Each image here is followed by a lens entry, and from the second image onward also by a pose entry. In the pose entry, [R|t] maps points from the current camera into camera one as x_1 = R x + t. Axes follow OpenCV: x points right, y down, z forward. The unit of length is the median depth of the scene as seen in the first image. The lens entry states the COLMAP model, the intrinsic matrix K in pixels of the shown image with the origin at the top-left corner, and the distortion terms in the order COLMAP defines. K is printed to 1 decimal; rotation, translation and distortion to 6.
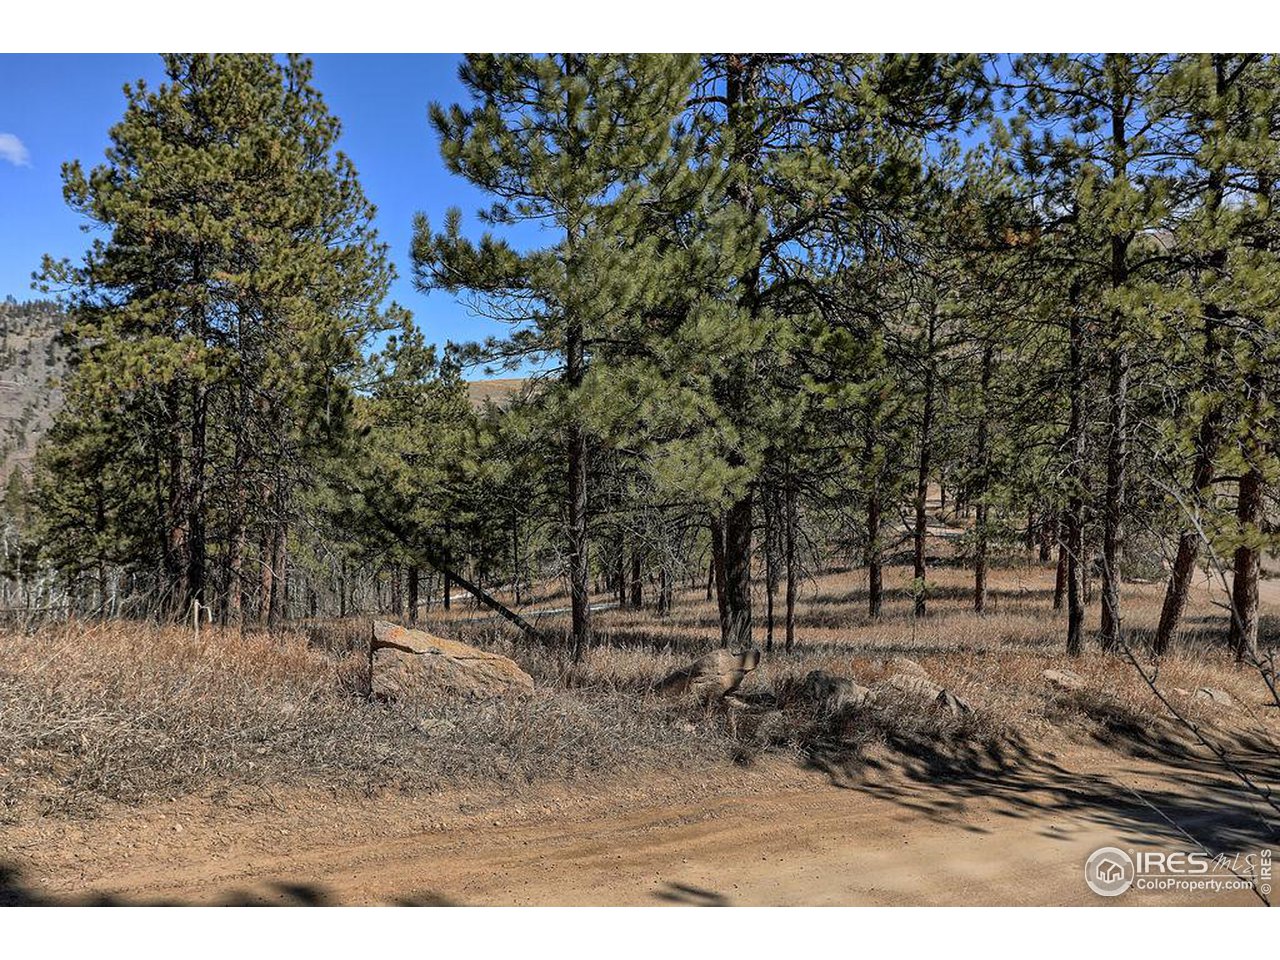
lens RADIAL K [[2137.1, 0, 639.9], [0, 2137.1, 482.7], [0, 0, 1]] dist [0.008430, 0.000000]
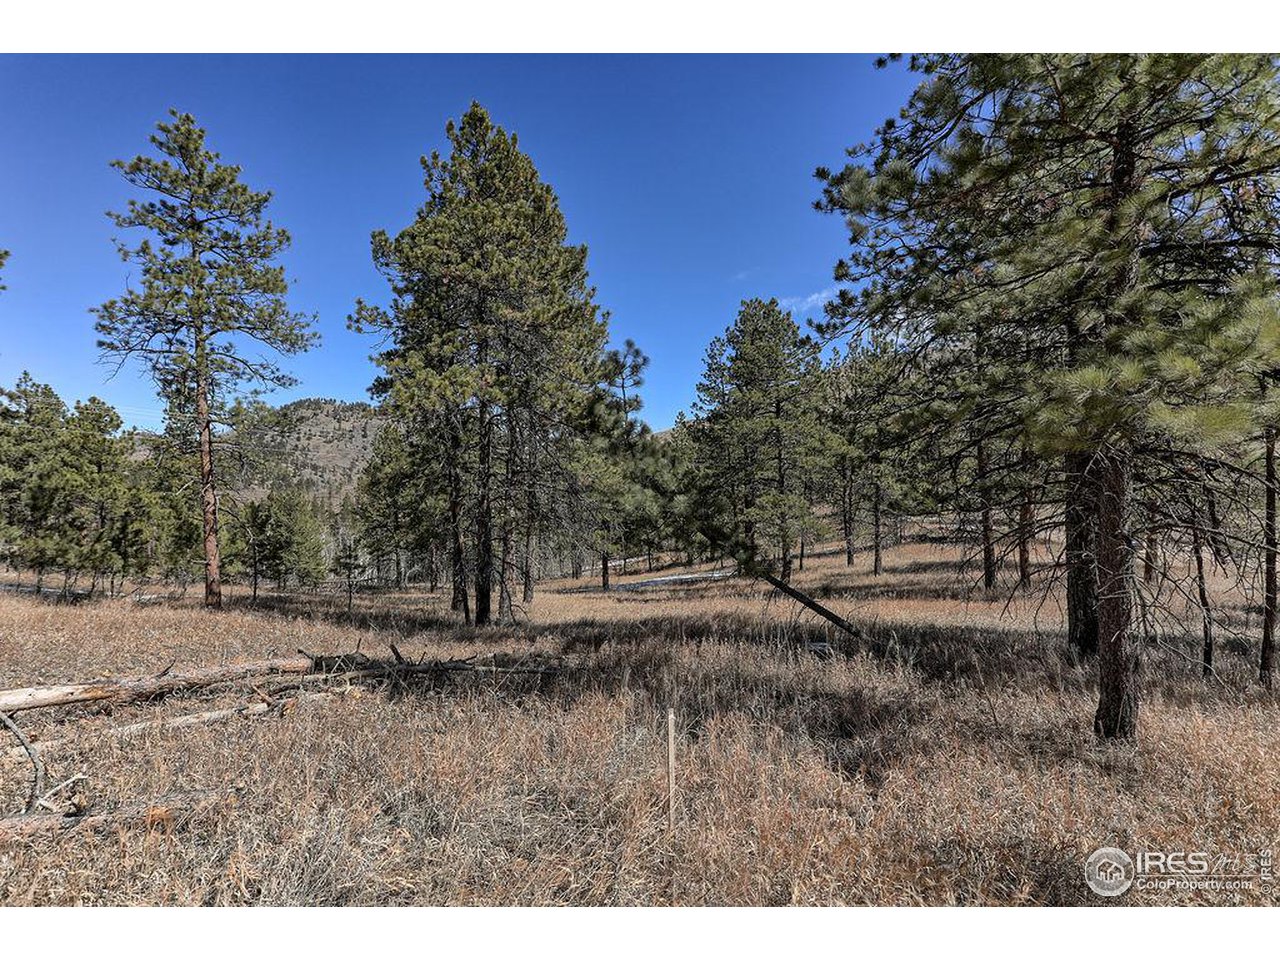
lens RADIAL K [[2137.1, 0, 640.1], [0, 2137.1, 479.4], [0, 0, 1]] dist [0.008430, 0.000000]
pose [[0.989710, -0.020886, -0.141557, 0.046748], [0.020574, 0.999782, -0.003674, -0.001812], [0.141603, 0.000724, 0.989923, -0.167935]]
